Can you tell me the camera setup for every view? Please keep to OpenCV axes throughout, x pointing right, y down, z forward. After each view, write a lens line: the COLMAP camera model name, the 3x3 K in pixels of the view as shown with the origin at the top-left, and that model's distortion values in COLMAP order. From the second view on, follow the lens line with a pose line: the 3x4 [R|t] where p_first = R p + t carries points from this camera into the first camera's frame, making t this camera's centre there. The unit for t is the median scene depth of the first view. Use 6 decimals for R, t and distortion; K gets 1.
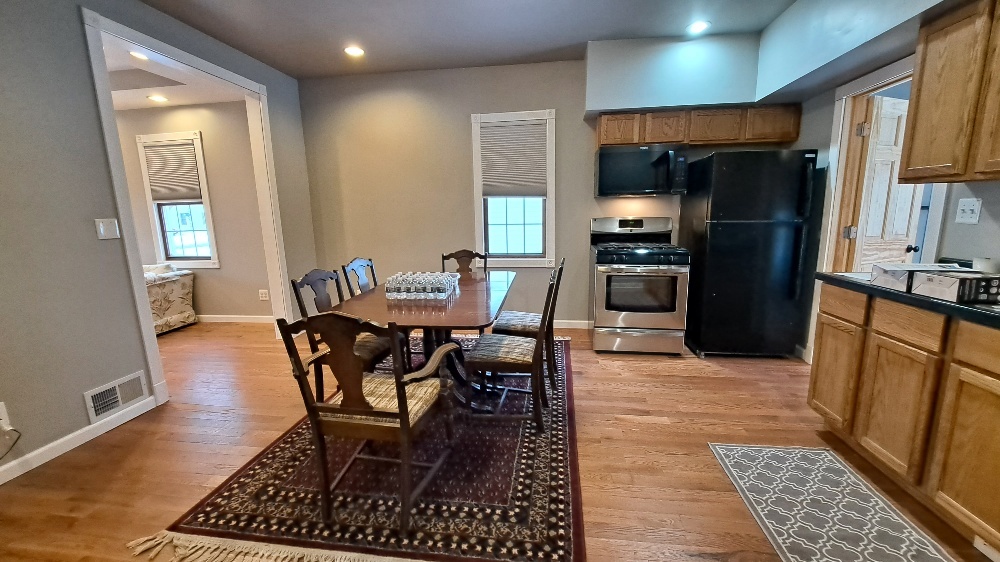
lens RADIAL K [[397.6, 0, 500.5], [0, 397.6, 279.5], [0, 0, 1]] dist [-0.008559, -0.001976]
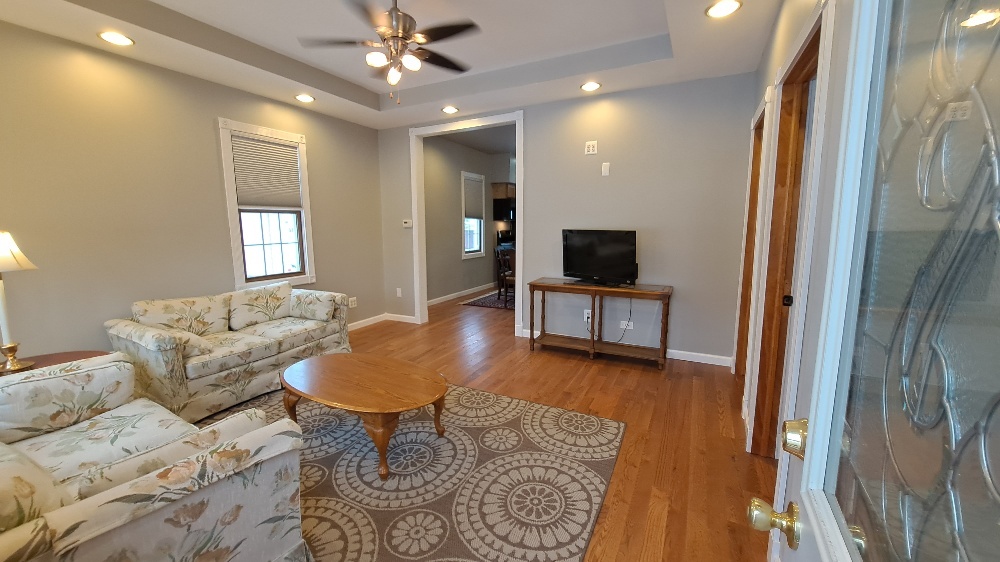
lens RADIAL K [[397.6, 0, 494.3], [0, 397.6, 279.0], [0, 0, 1]] dist [-0.008559, -0.001976]
pose [[0.335616, -0.104393, 0.936197, -1.018964], [0.163743, 0.985176, 0.051155, -0.025823], [-0.927658, 0.136127, 0.347734, 0.281386]]
